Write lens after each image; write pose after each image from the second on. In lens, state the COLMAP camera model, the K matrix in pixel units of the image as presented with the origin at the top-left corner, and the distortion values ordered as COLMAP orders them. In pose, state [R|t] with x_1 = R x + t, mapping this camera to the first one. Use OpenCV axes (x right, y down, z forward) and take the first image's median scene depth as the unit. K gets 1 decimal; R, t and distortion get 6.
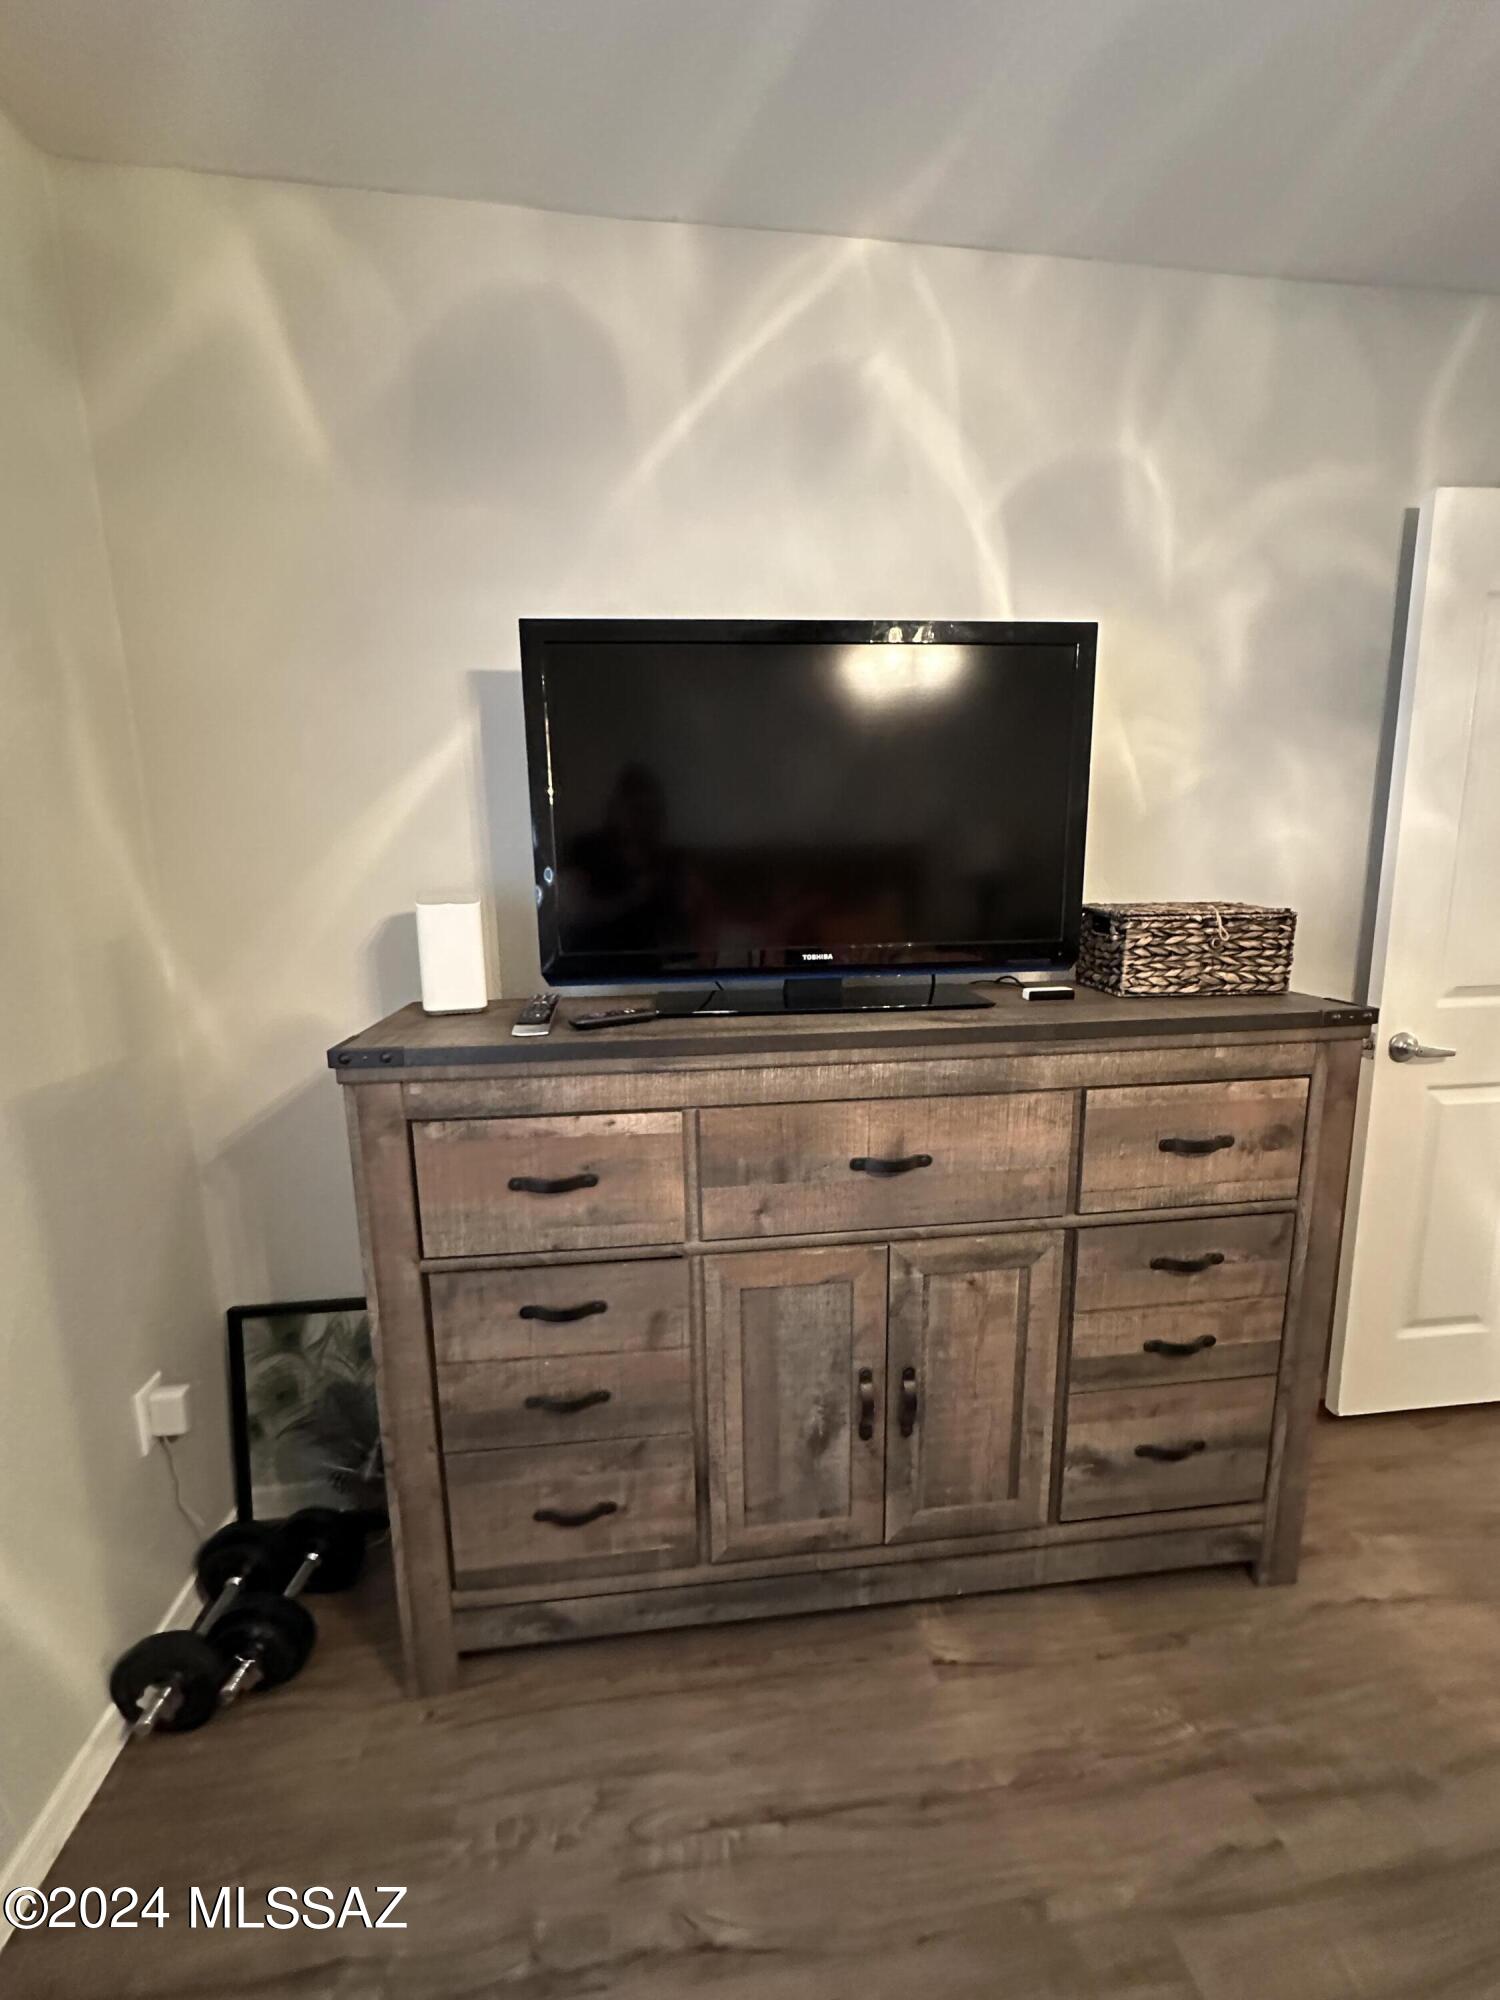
lens RADIAL K [[803.0, 0, 752.6], [0, 803.0, 1000.7], [0, 0, 1]] dist [-0.001224, 0.000429]
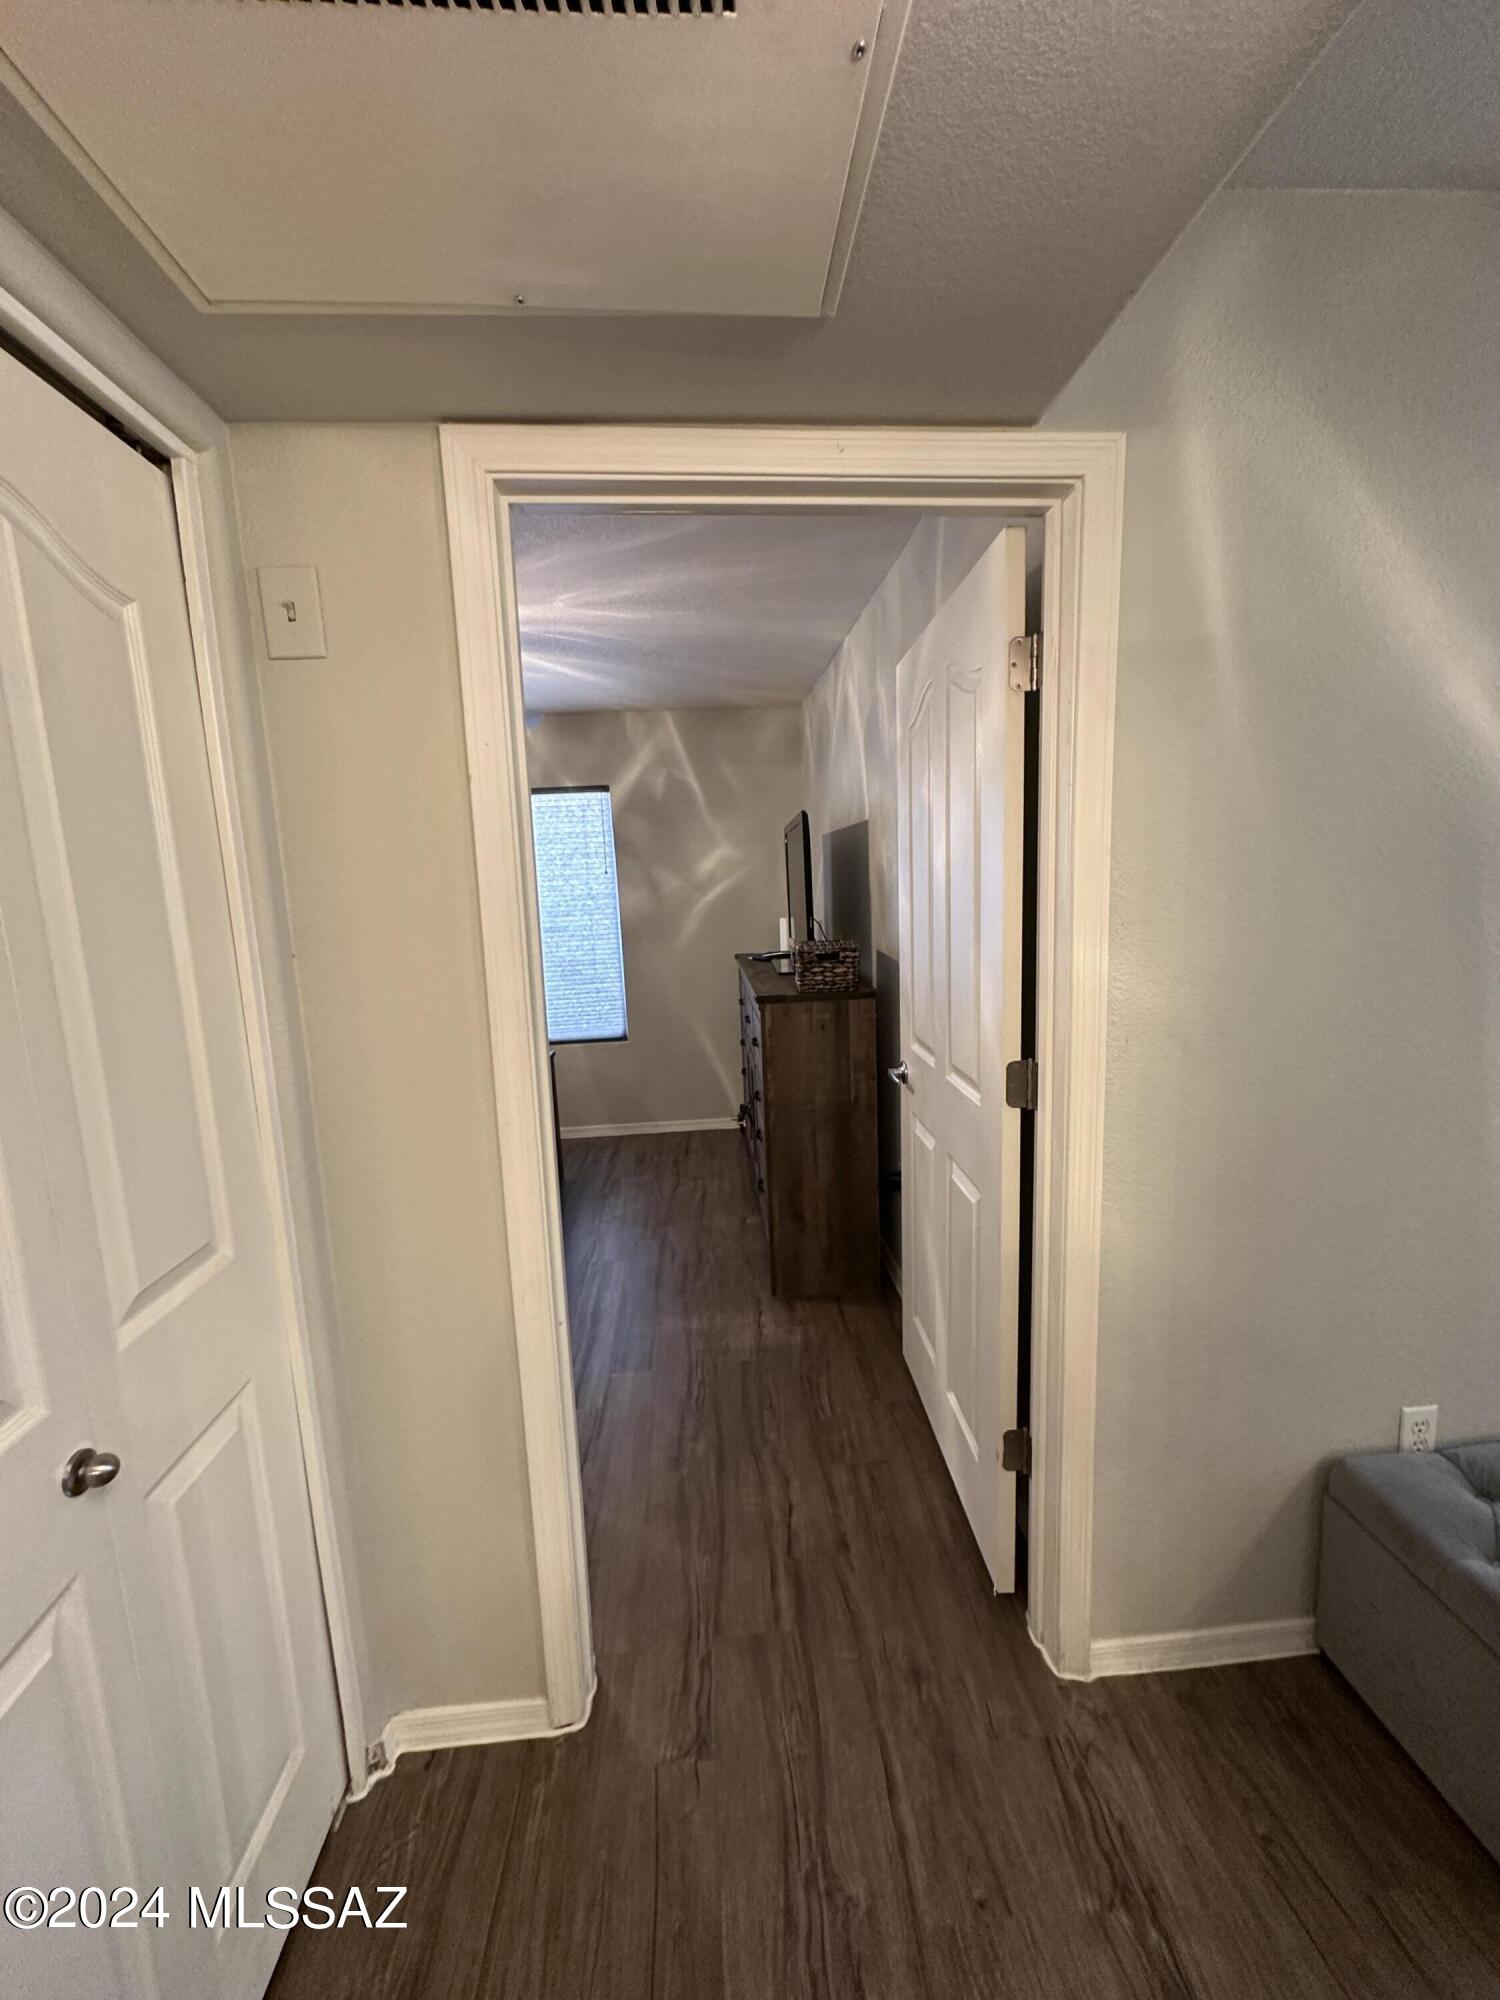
lens RADIAL K [[803.0, 0, 752.6], [0, 803.0, 1000.7], [0, 0, 1]] dist [-0.001224, 0.000429]
pose [[-0.057591, 0.160220, -0.985400, 2.844133], [-0.134295, 0.976824, 0.166674, -0.336929], [0.989266, 0.141933, -0.034740, 1.055719]]
